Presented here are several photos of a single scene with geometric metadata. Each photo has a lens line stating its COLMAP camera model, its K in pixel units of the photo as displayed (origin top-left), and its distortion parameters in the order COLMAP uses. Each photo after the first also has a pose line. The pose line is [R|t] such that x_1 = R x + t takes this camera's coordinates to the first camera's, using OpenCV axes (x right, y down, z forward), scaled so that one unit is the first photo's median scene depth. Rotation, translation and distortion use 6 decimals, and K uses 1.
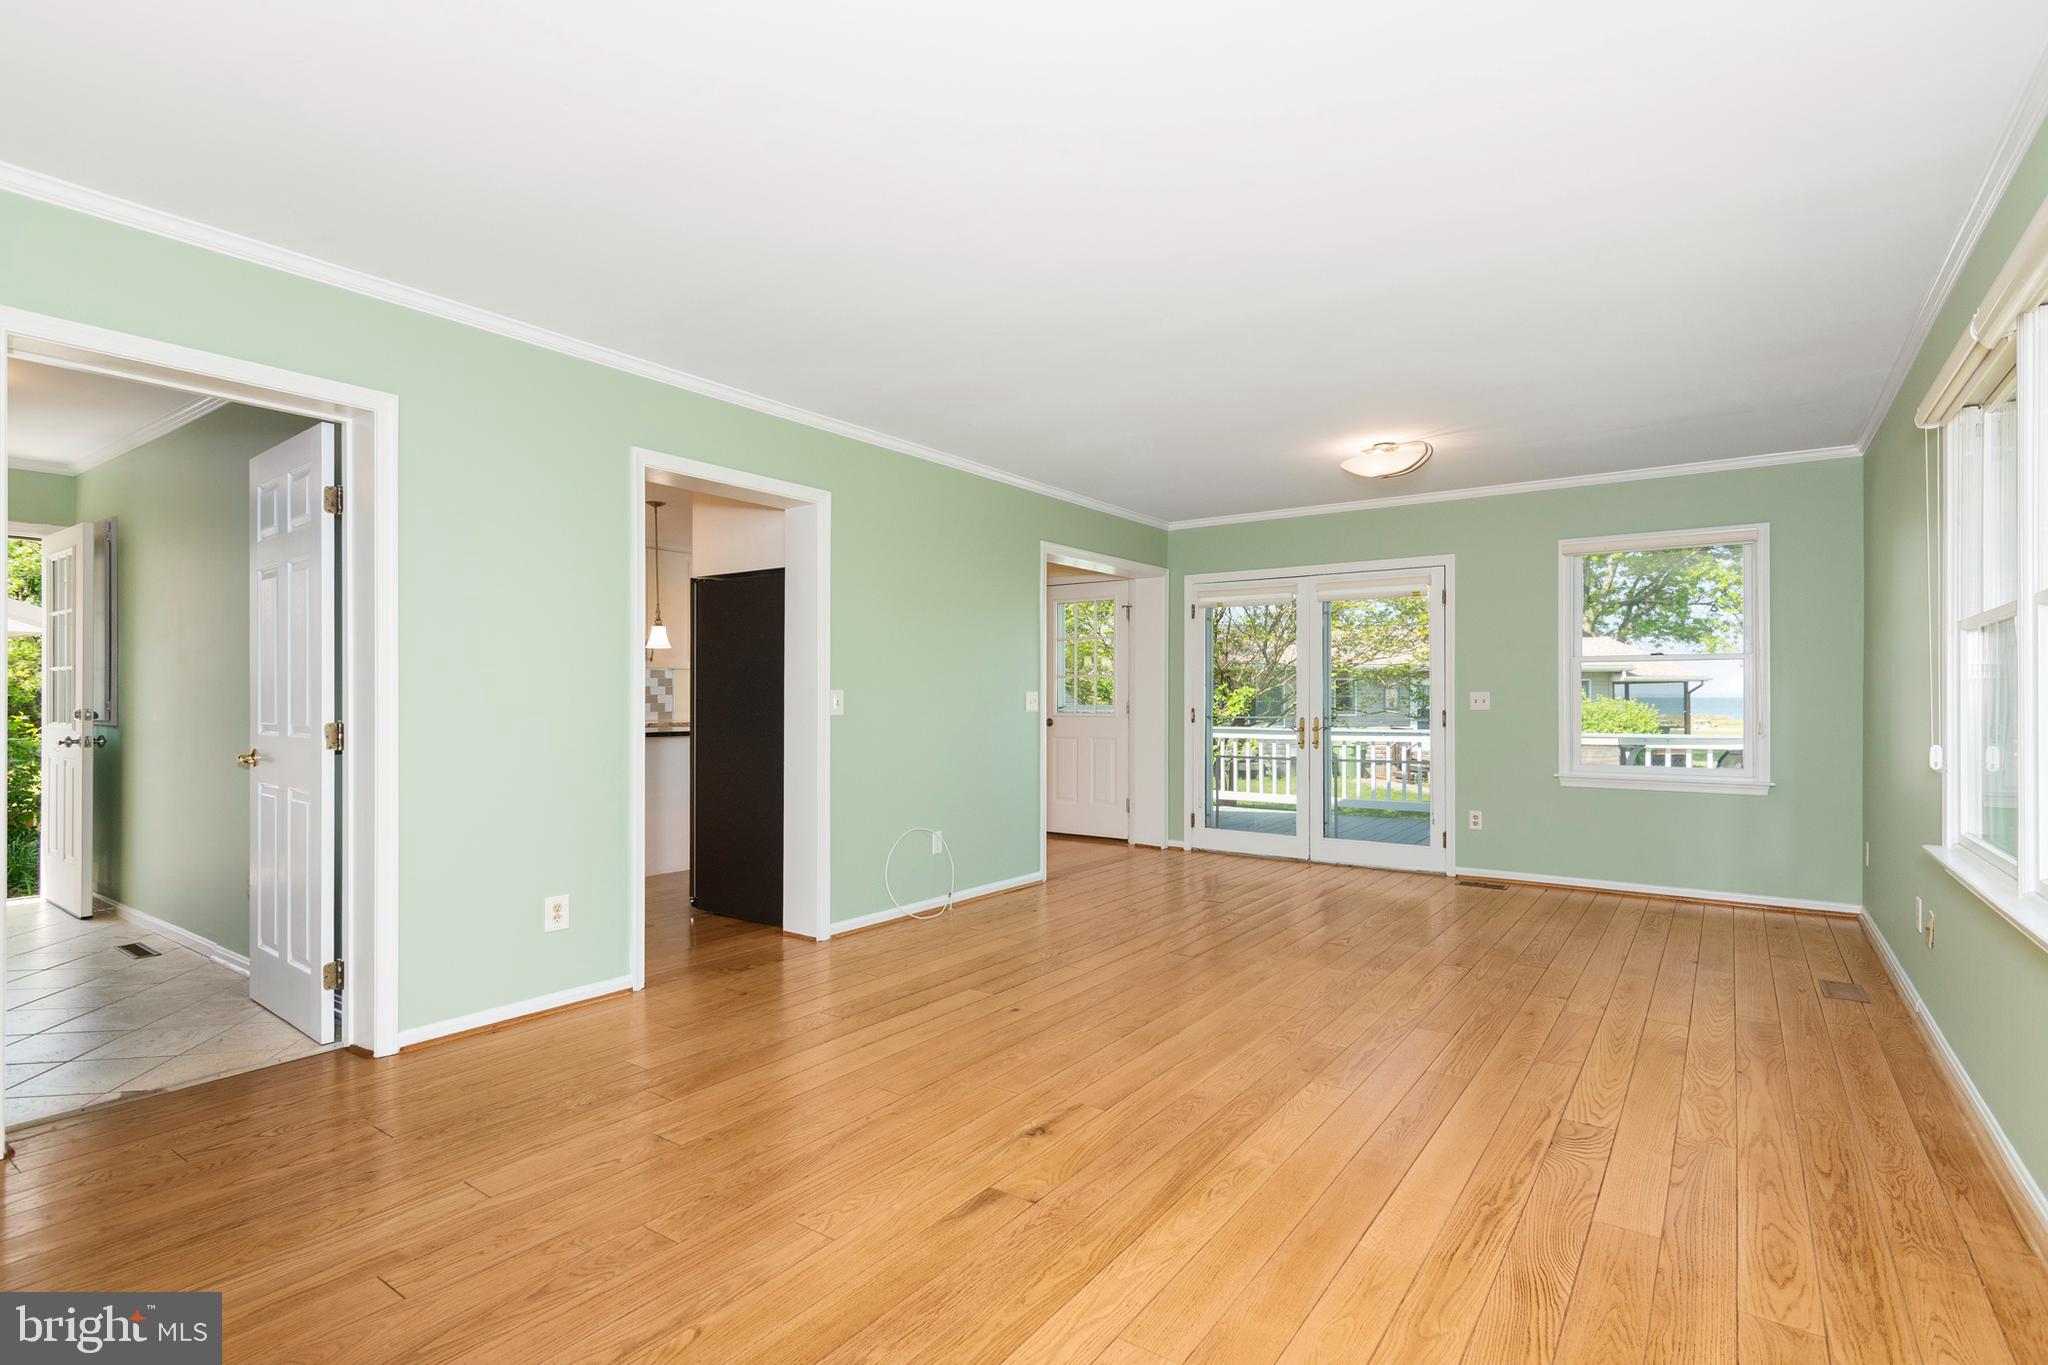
lens RADIAL K [[994.7, 0, 1020.8], [0, 994.7, 692.8], [0, 0, 1]] dist [0.000036, 0.000258]
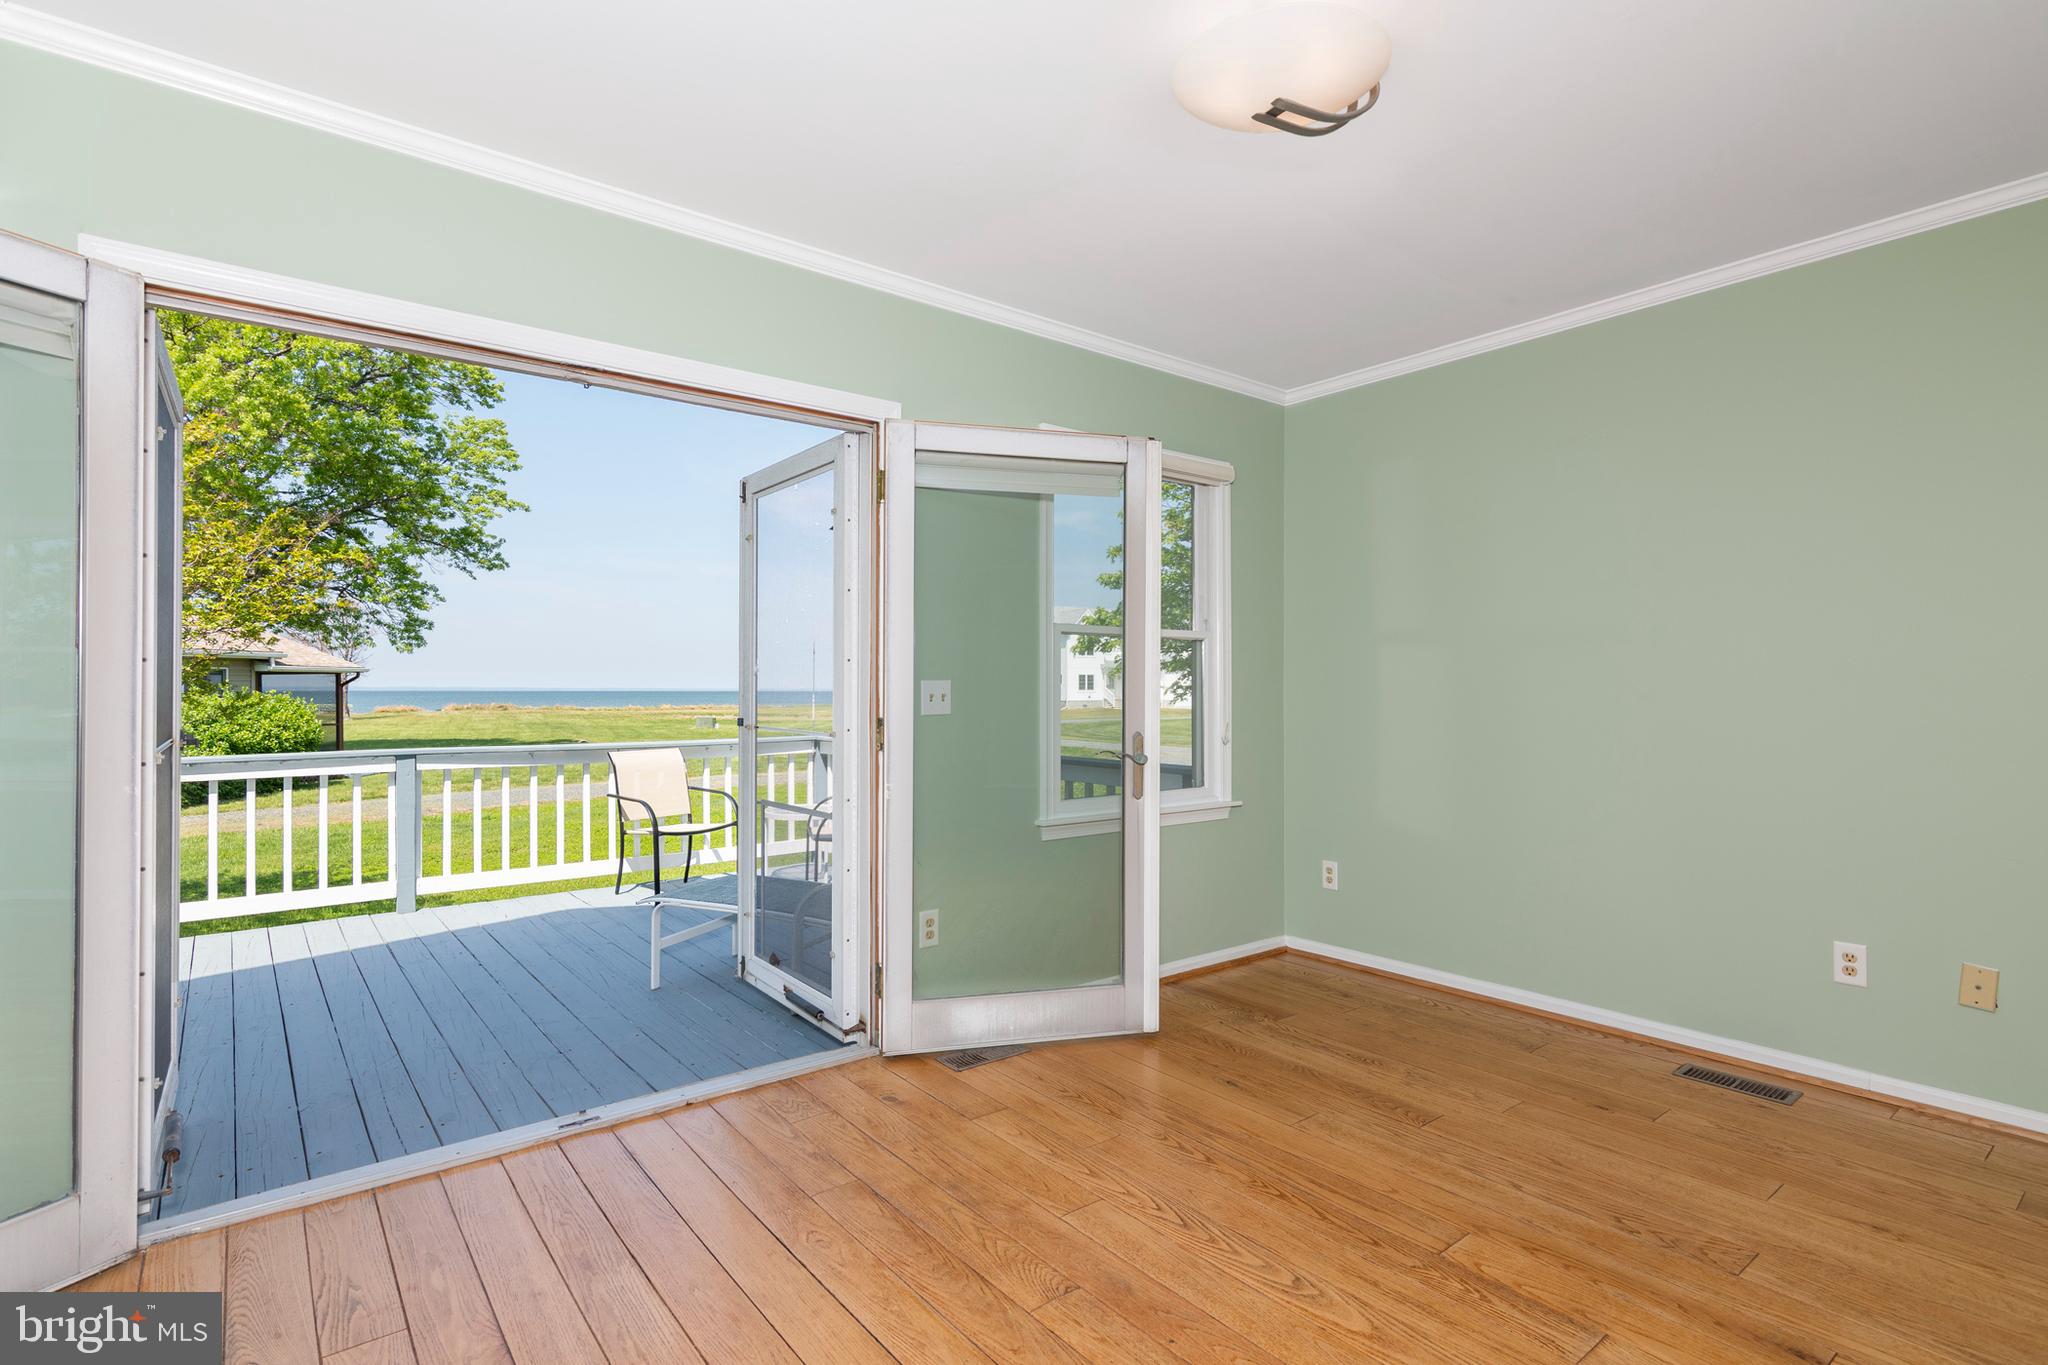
lens RADIAL K [[996.6, 0, 1012.0], [0, 996.6, 681.2], [0, 0, 1]] dist [-0.000336, -0.000378]
pose [[0.279083, 0.009083, 0.960224, -0.080282], [-0.004057, 0.999957, -0.008280, 0.006818], [-0.960258, -0.001585, 0.279108, 1.272822]]
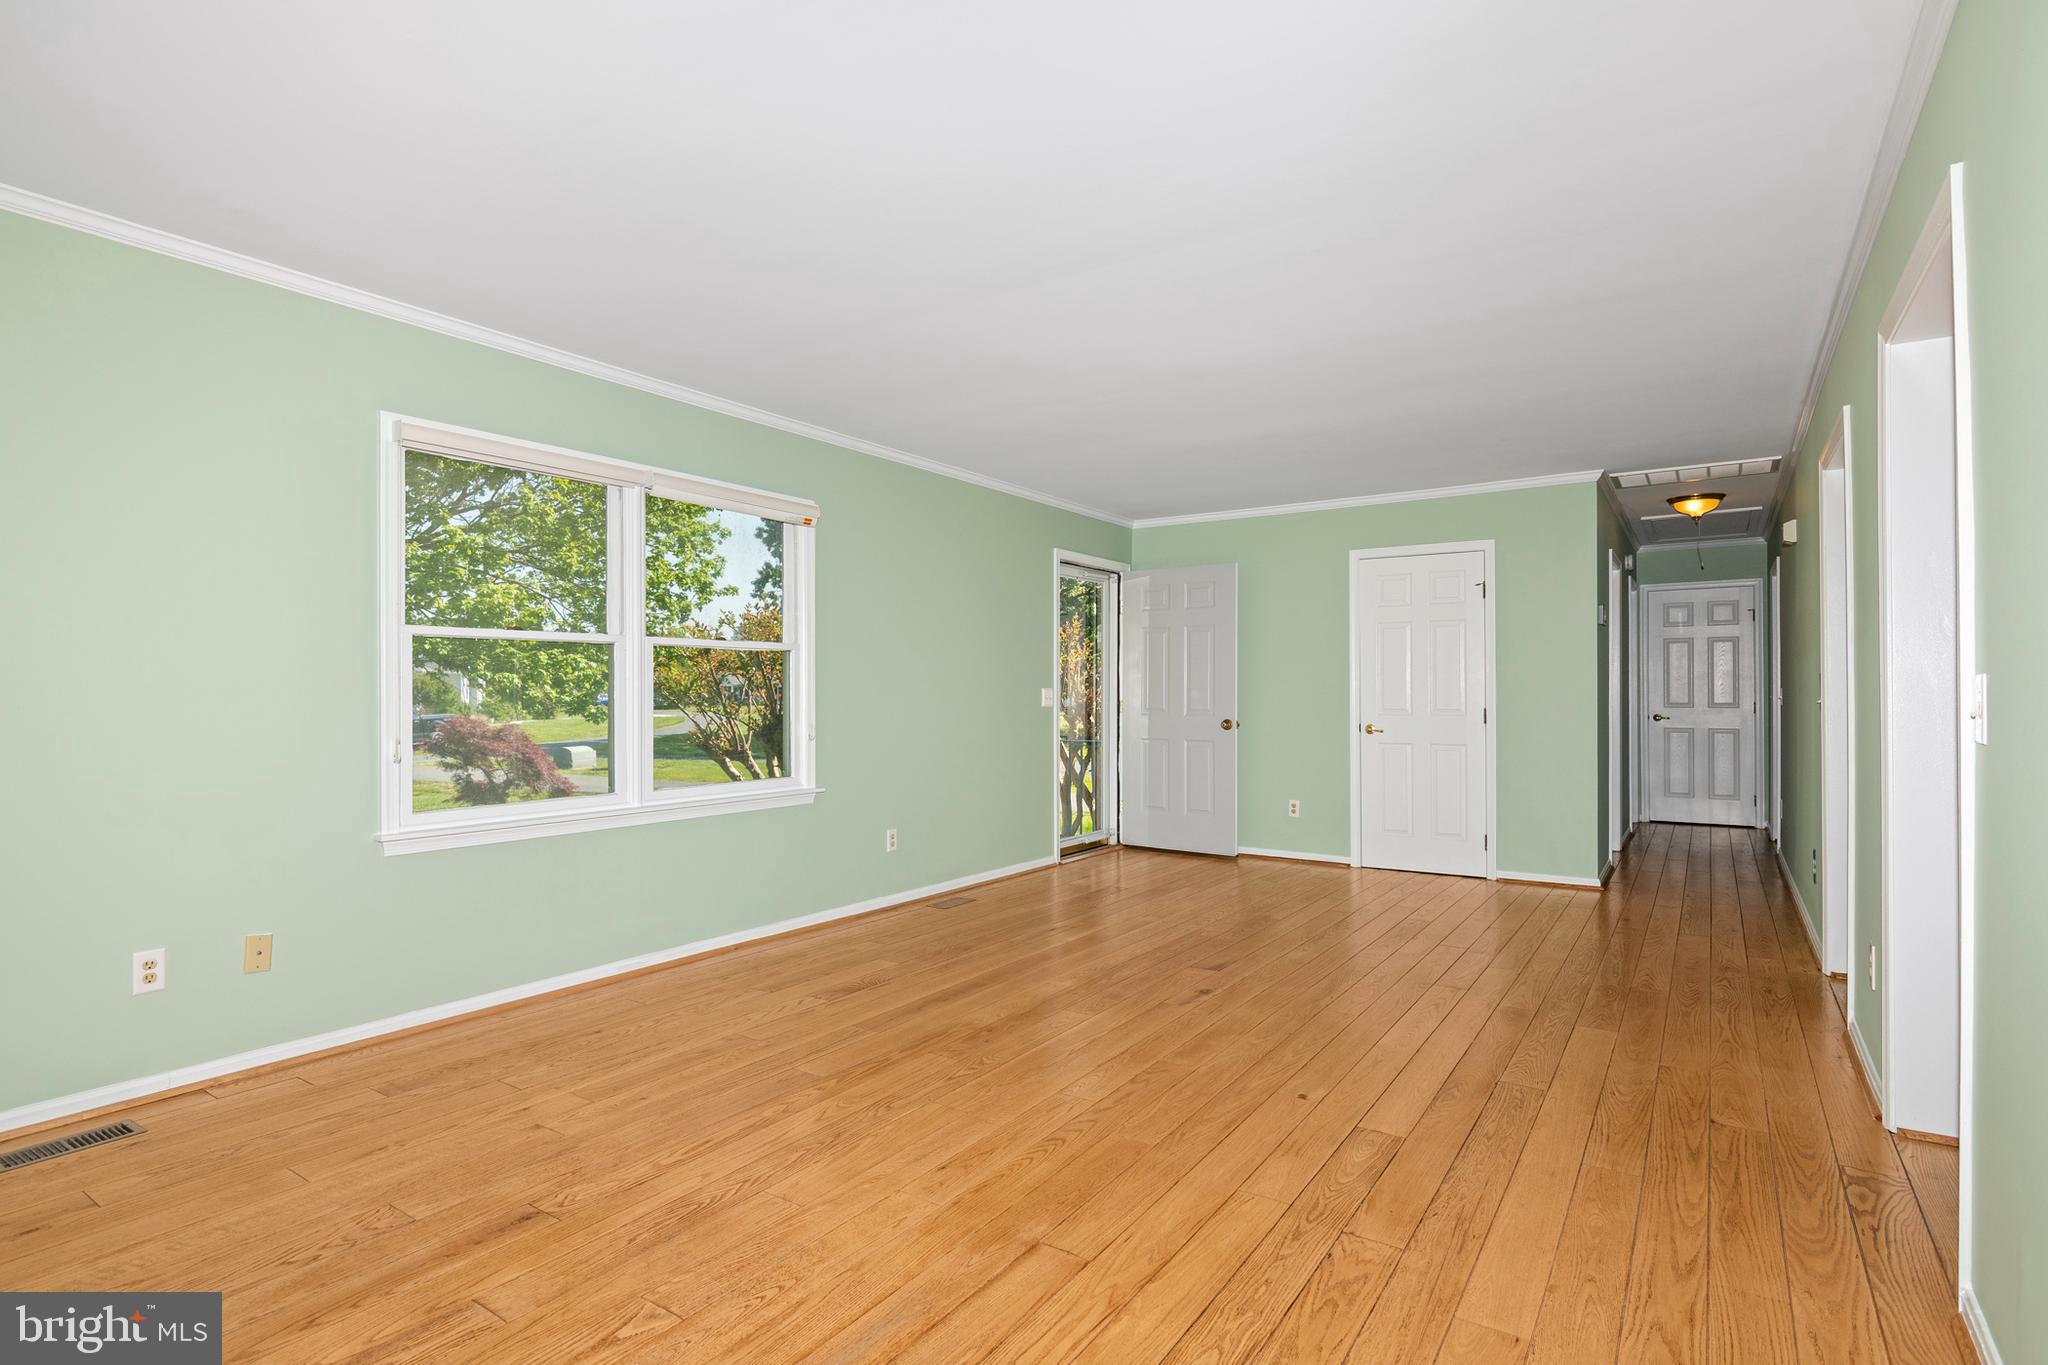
lens RADIAL K [[1007.6, 0, 1024.0], [0, 1007.6, 682.5], [0, 0, 1]] dist [0.010702, 0.000049]
pose [[-0.999594, -0.000804, -0.028473, 0.224228], [-0.000421, 0.999909, -0.013452, 0.004924], [0.028481, -0.013435, -0.999504, 1.709897]]
